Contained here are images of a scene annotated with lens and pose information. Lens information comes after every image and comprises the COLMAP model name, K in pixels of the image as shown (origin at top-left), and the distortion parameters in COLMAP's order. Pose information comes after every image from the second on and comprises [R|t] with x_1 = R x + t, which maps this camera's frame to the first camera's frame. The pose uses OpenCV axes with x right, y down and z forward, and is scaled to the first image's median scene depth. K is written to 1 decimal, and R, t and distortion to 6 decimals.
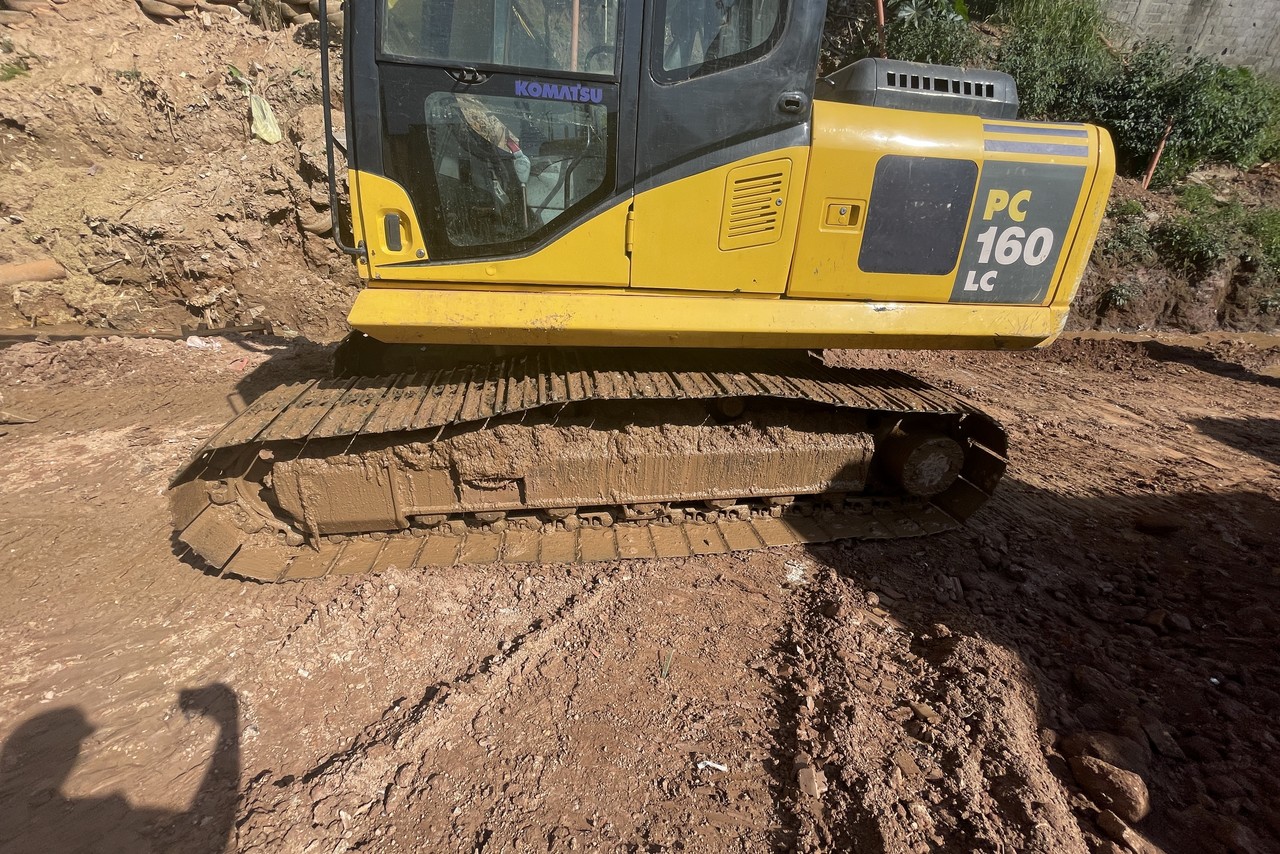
lens RADIAL K [[516.2, 0, 637.2], [0, 516.2, 428.3], [0, 0, 1]] dist [-0.002121, -0.000529]
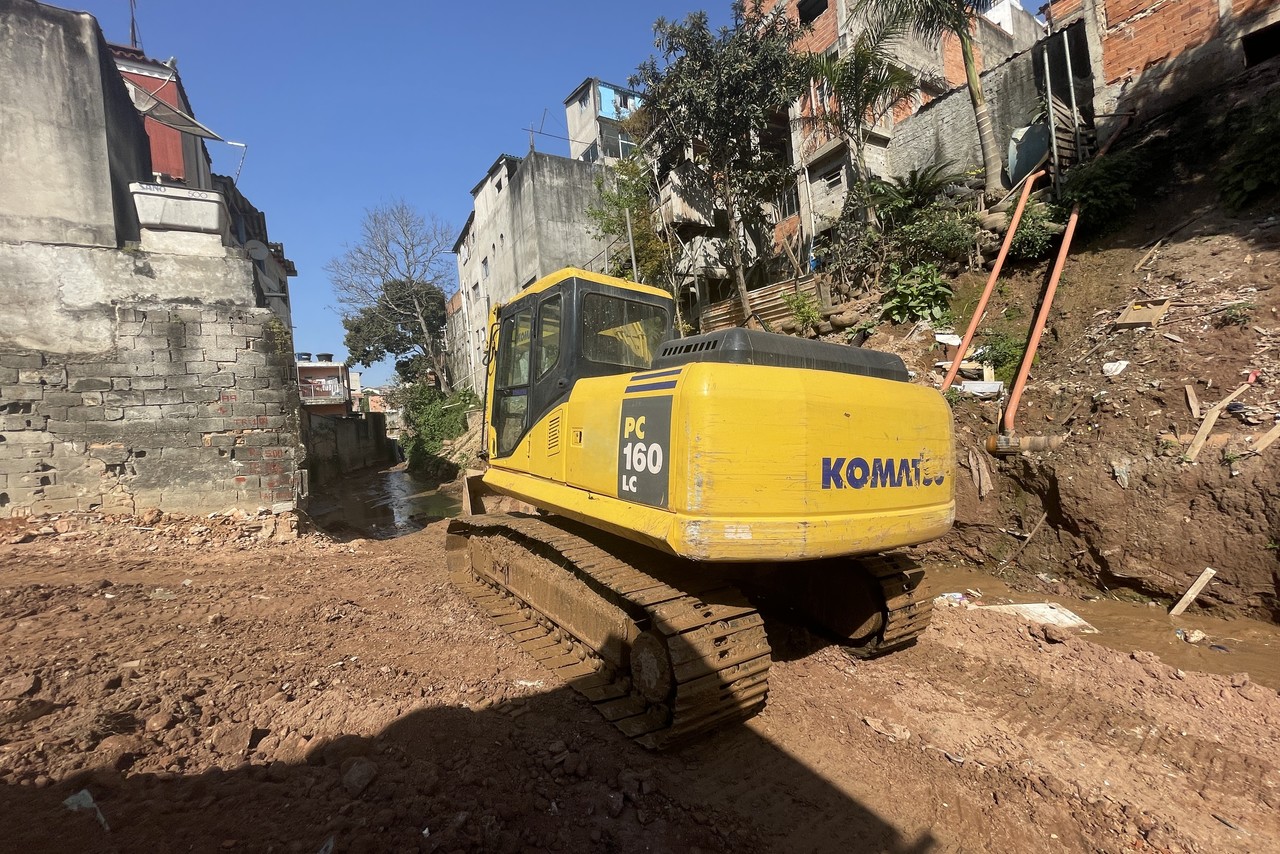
lens RADIAL K [[516.2, 0, 637.2], [0, 516.2, 428.3], [0, 0, 1]] dist [-0.002121, -0.000529]
pose [[0.440190, -0.040485, -0.896991, 1.790581], [-0.360365, 0.907032, -0.217784, -0.140781], [0.822417, 0.419111, 0.384677, 0.476175]]
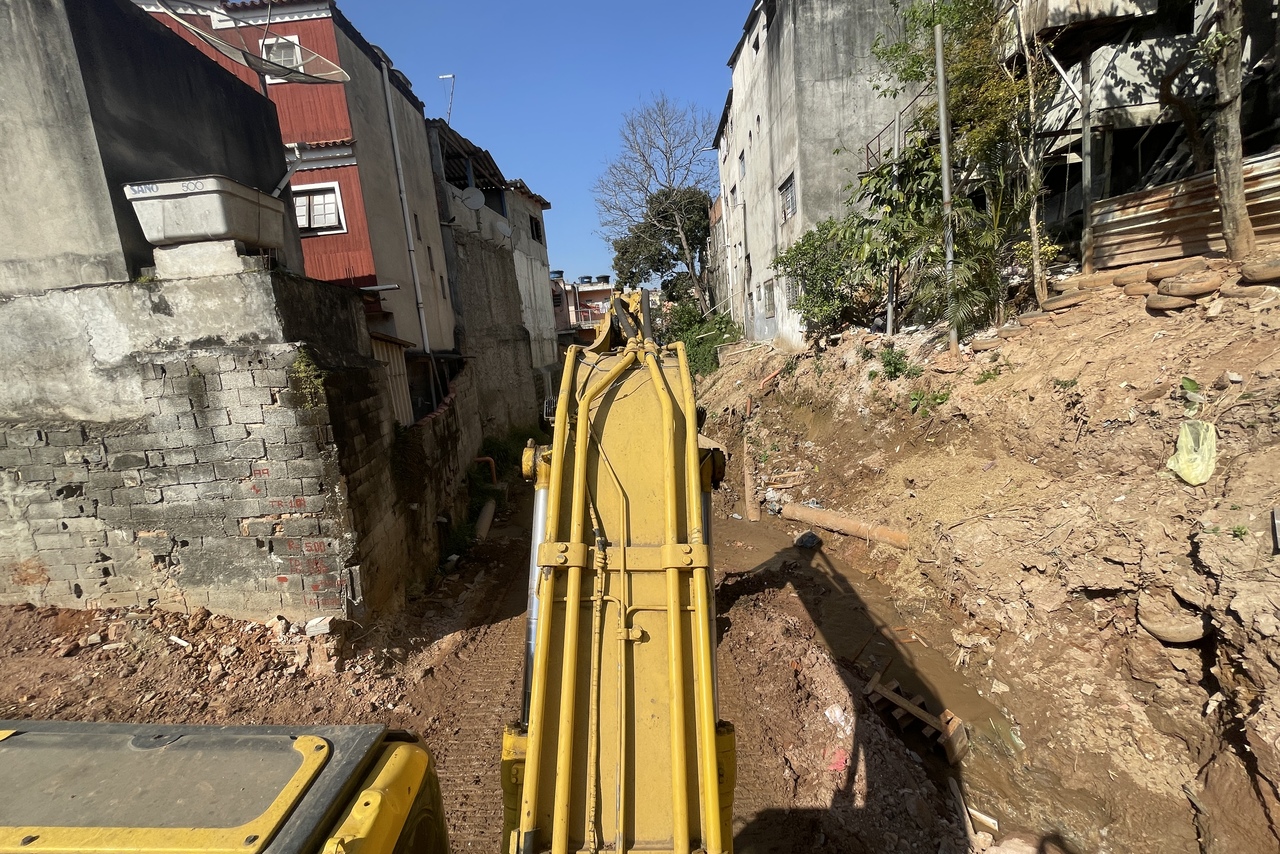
lens RADIAL K [[516.2, 0, 637.2], [0, 516.2, 428.3], [0, 0, 1]] dist [-0.002121, -0.000529]
pose [[-0.088521, 0.155648, -0.983838, -0.005602], [-0.412178, 0.893460, 0.178435, -1.401113], [0.906793, 0.421312, -0.014935, 1.060550]]
